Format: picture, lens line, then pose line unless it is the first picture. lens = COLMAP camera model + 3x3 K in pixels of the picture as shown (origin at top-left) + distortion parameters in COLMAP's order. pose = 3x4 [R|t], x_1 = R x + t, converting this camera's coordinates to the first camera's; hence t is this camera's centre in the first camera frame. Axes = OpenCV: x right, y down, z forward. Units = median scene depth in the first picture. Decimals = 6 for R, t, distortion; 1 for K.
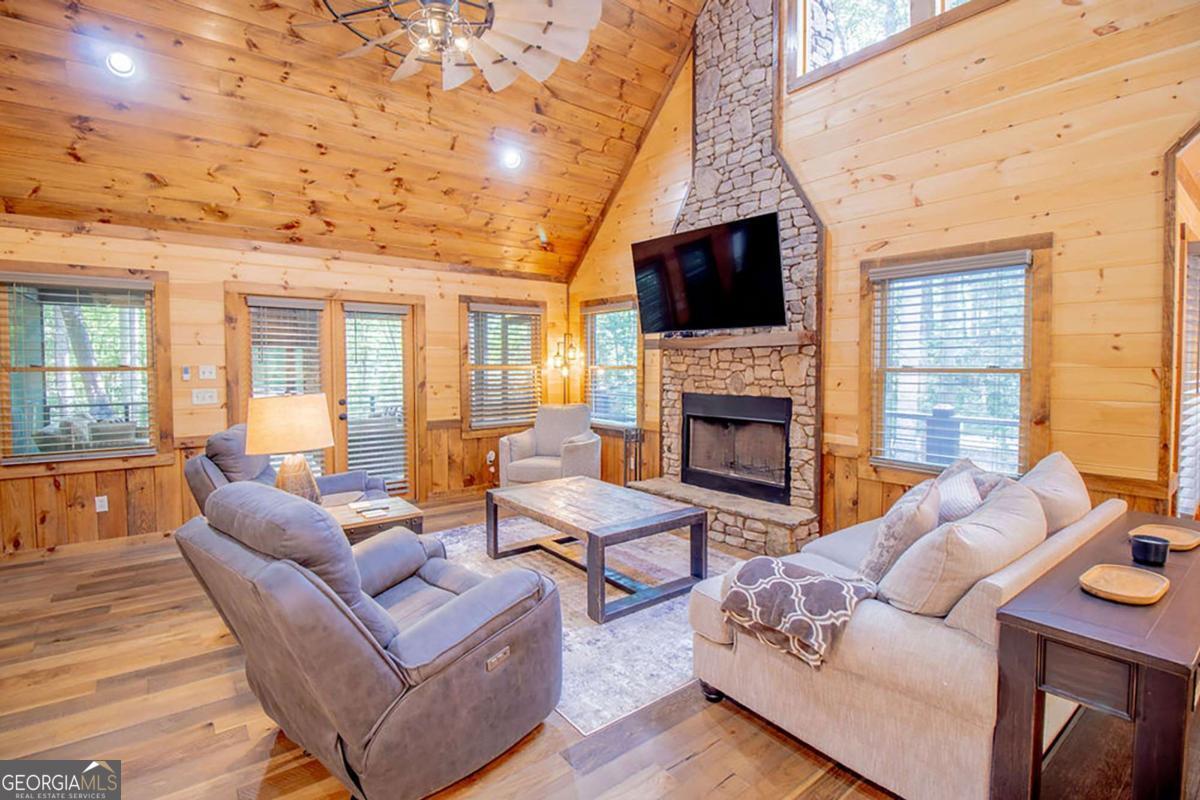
lens RADIAL K [[562.9, 0, 594.8], [0, 562.9, 390.0], [0, 0, 1]] dist [-0.004850, -0.007420]
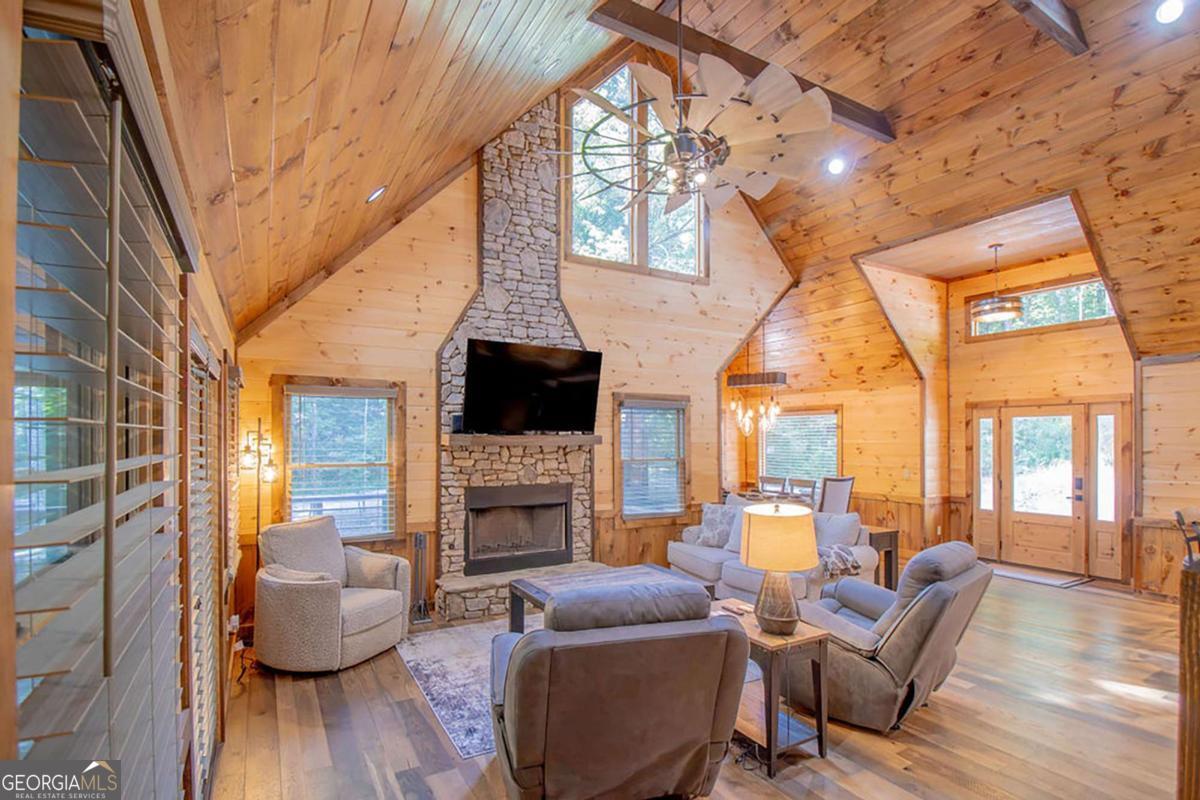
lens RADIAL K [[581.0, 0, 600.7], [0, 581.0, 436.3], [0, 0, 1]] dist [-0.008116, -0.006030]
pose [[0.134385, 0.008059, 0.990896, -1.008021], [0.044341, 0.998916, -0.014138, -0.072923], [-0.989937, 0.045837, 0.133882, 0.719221]]
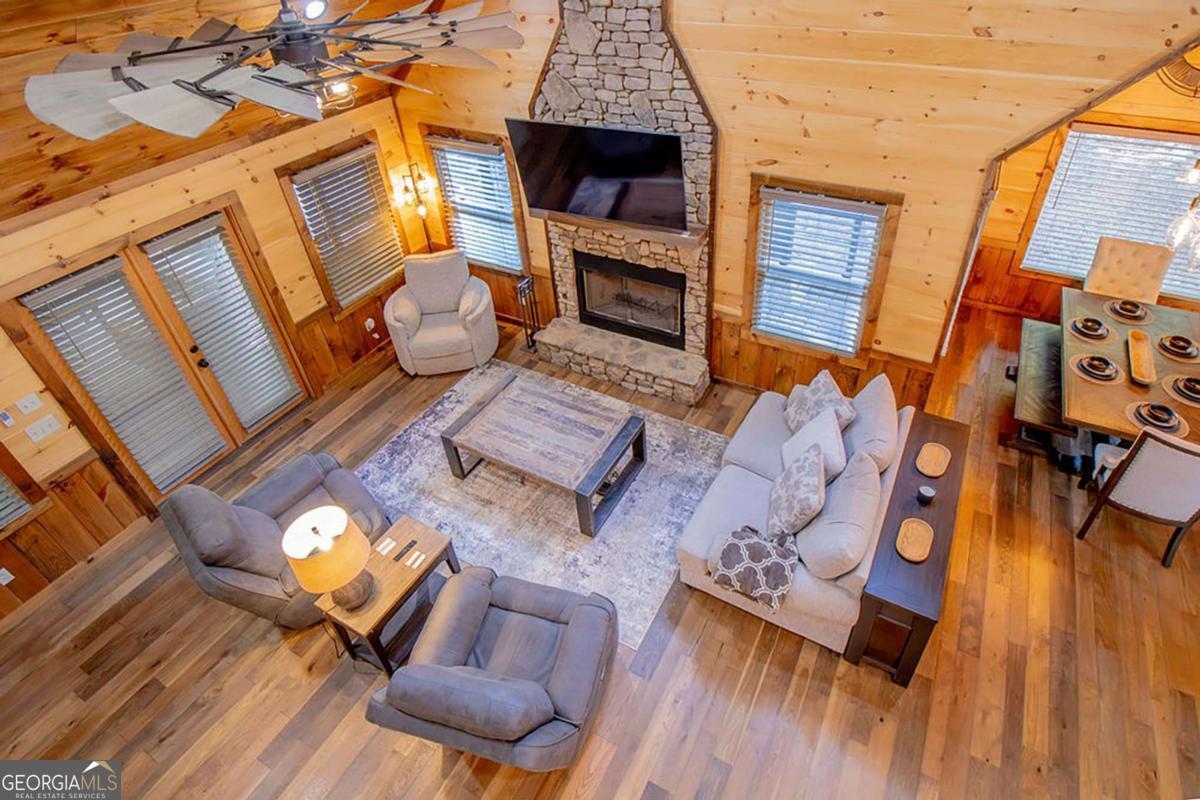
lens RADIAL K [[634.0, 0, 628.3], [0, 634.0, 348.6], [0, 0, 1]] dist [-0.000132, -0.003882]
pose [[0.910768, -0.278758, 0.304624, -0.174195], [0.061493, 0.821072, 0.567502, -0.569802], [-0.408315, -0.498131, 0.764948, 0.008576]]
